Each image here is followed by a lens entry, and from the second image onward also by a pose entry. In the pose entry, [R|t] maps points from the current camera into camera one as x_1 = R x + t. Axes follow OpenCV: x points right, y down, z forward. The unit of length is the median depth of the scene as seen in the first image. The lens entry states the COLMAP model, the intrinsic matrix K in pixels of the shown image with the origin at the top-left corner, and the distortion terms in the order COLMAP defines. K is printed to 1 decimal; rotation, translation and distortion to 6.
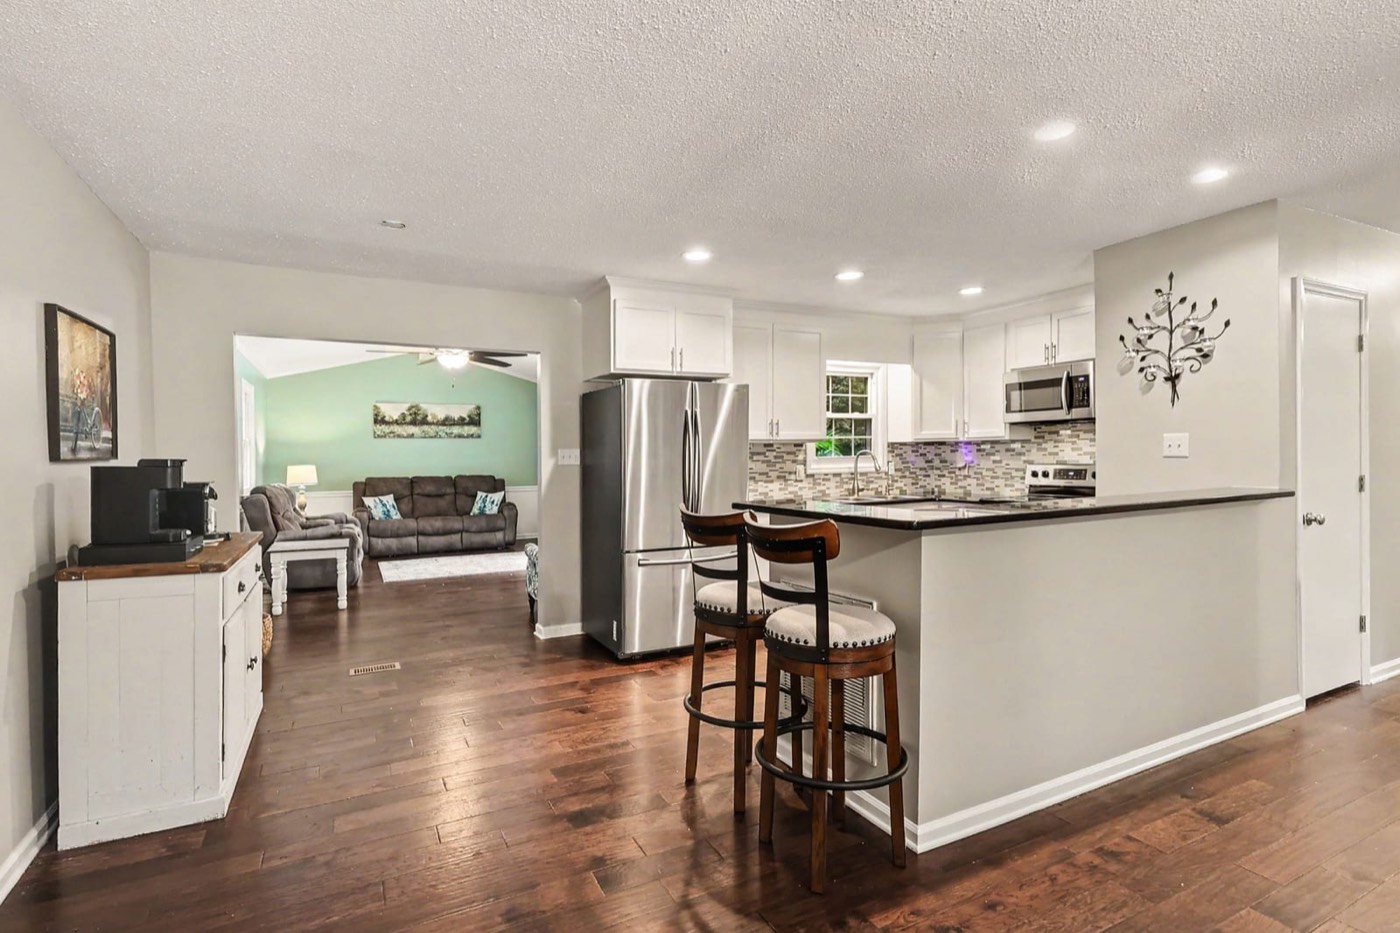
lens RADIAL K [[679.6, 0, 689.8], [0, 679.6, 459.9], [0, 0, 1]] dist [0.002409, -0.000019]
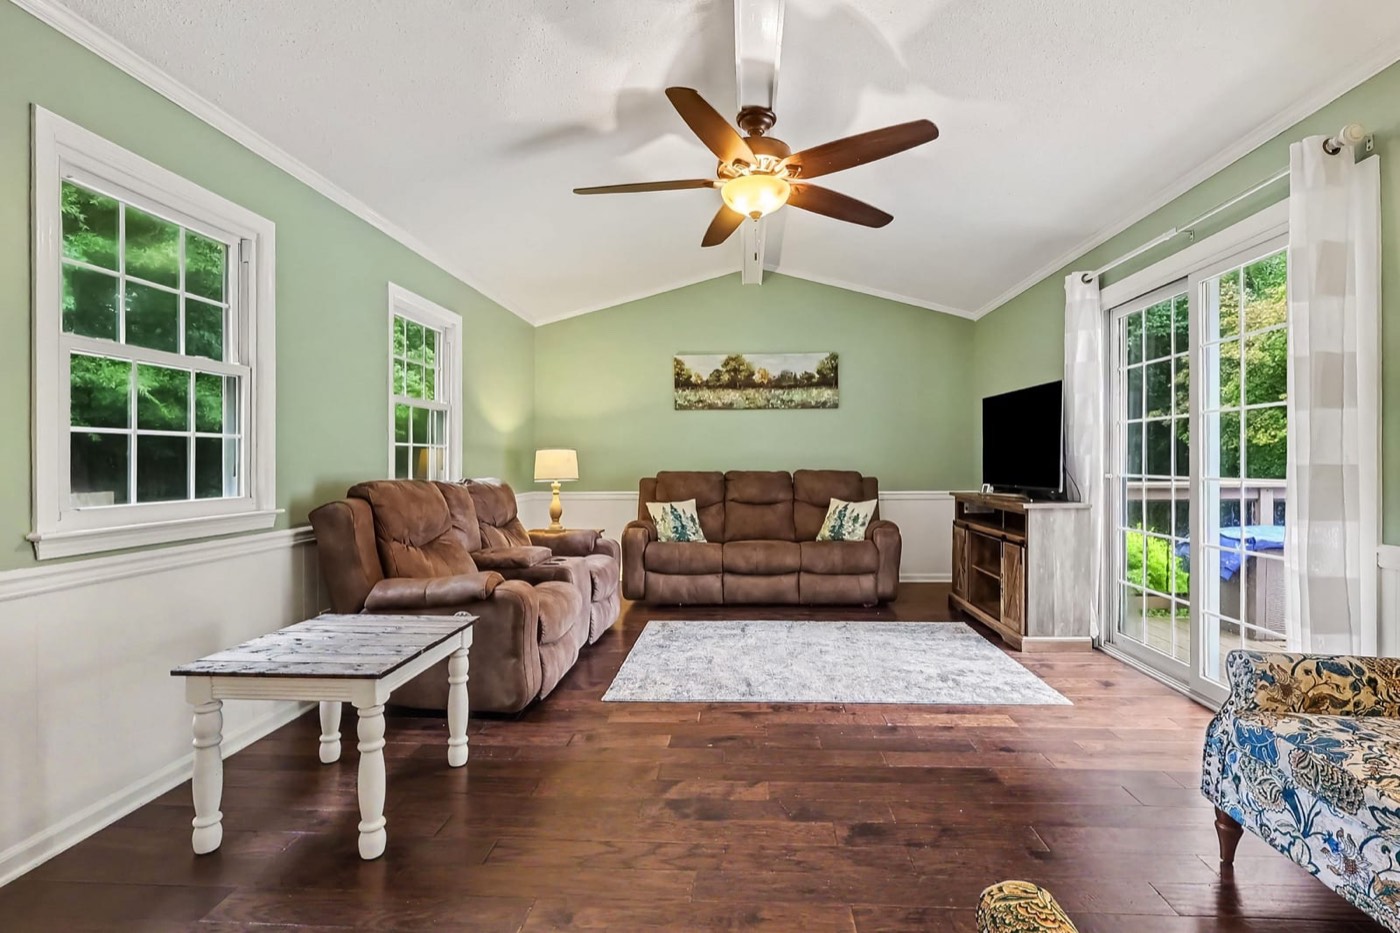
lens RADIAL K [[679.6, 0, 688.9], [0, 679.6, 457.3], [0, 0, 1]] dist [0.002409, -0.000019]
pose [[0.852856, 0.004844, -0.522124, -0.116414], [-0.006405, 0.999979, -0.001186, 0.013187], [0.522107, 0.004356, 0.852869, 0.455852]]
